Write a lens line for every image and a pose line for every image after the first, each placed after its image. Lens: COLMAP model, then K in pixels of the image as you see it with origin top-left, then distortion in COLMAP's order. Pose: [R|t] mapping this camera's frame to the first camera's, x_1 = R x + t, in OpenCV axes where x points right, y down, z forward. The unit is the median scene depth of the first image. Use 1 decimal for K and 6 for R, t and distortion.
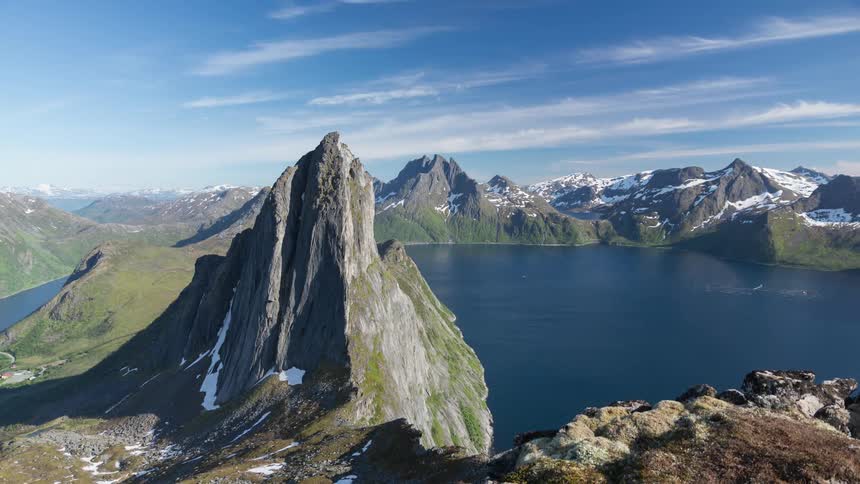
lens RADIAL K [[642.8, 0, 430.0], [0, 642.8, 242.0], [0, 0, 1]] dist [-0.001986, 0.001373]
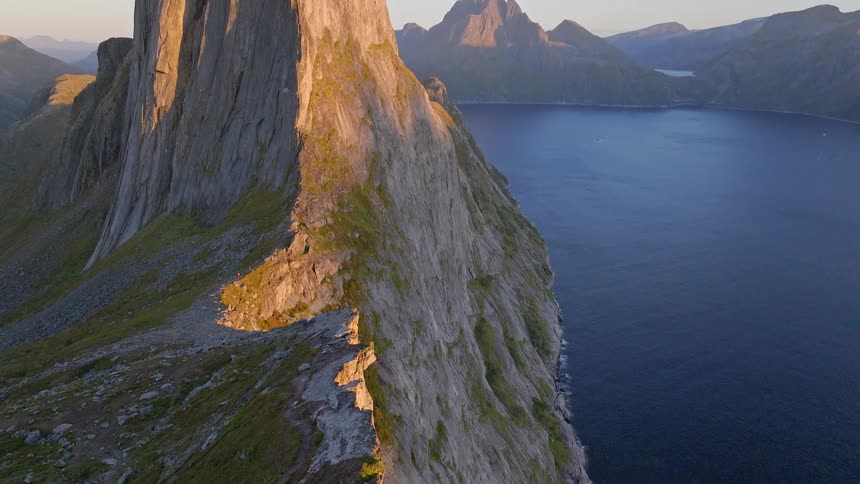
lens RADIAL K [[642.8, 0, 430.0], [0, 642.8, 242.0], [0, 0, 1]] dist [-0.001986, 0.001373]
pose [[0.997059, 0.031553, -0.069846, -0.000454], [-0.019748, 0.986318, 0.163664, 0.100985], [0.074055, -0.161804, 0.984040, 0.372584]]
